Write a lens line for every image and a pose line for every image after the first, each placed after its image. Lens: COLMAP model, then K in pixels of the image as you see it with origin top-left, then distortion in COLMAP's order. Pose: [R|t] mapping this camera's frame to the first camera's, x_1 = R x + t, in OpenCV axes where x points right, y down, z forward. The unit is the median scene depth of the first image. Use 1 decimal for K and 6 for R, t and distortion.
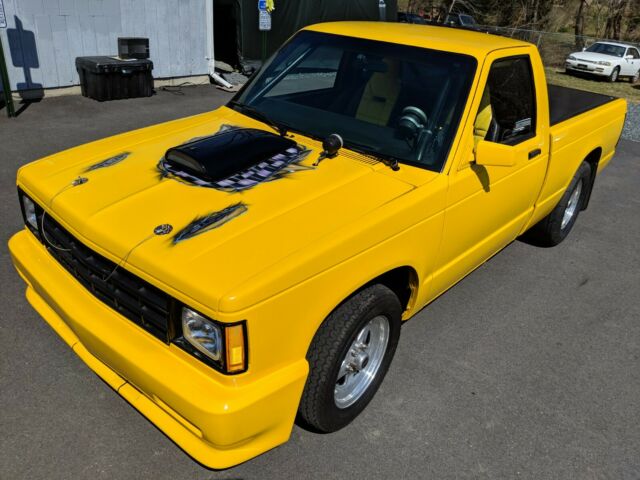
lens RADIAL K [[514.8, 0, 322.1], [0, 514.8, 239.2], [0, 0, 1]] dist [0.038212, -0.059176]
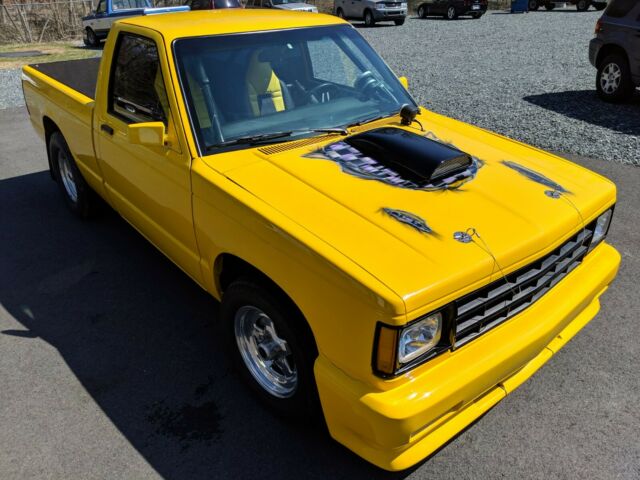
lens RADIAL K [[514.8, 0, 320.0], [0, 514.8, 236.8], [0, 0, 1]] dist [0.038212, -0.059176]
pose [[0.156369, -0.517331, 0.841378, -1.127259], [0.458899, 0.792384, 0.401920, -0.518437], [-0.874620, 0.323260, 0.361307, 0.839593]]
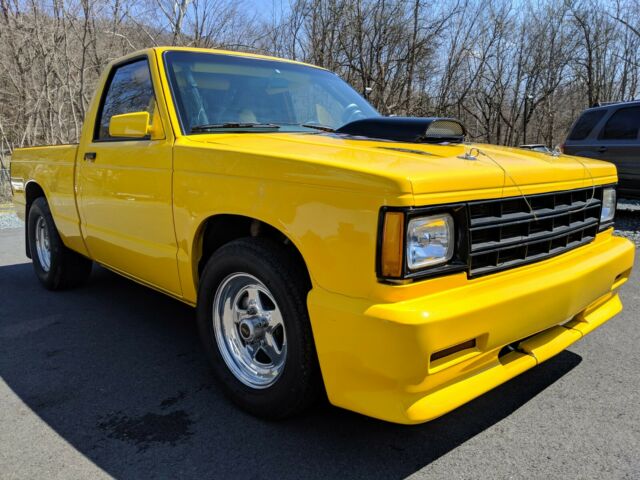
lens RADIAL K [[514.8, 0, 320.4], [0, 514.8, 238.7], [0, 0, 1]] dist [0.038212, -0.059176]
pose [[0.123493, -0.235401, 0.964021, -1.181753], [0.466807, 0.871042, 0.152898, -0.211511], [-0.875695, 0.431130, 0.217454, 1.003184]]
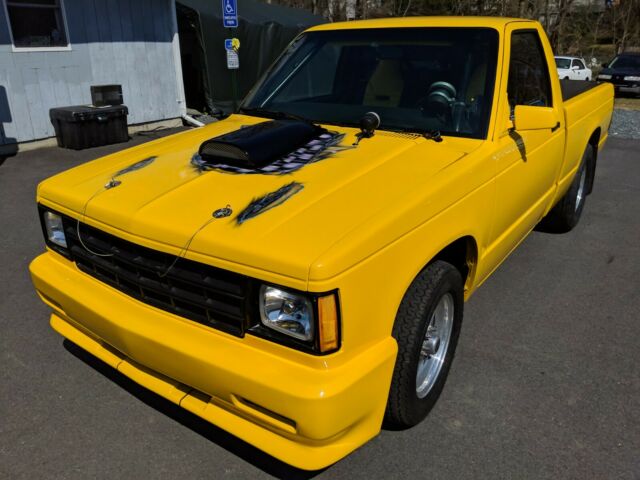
lens RADIAL K [[514.8, 0, 309.7], [0, 514.8, 238.1], [0, 0, 1]] dist [0.038212, -0.059176]
pose [[0.992940, -0.111116, 0.041524, -0.153308], [0.114233, 0.990040, -0.082288, 0.093923], [-0.031967, 0.086451, 0.995743, 0.064644]]
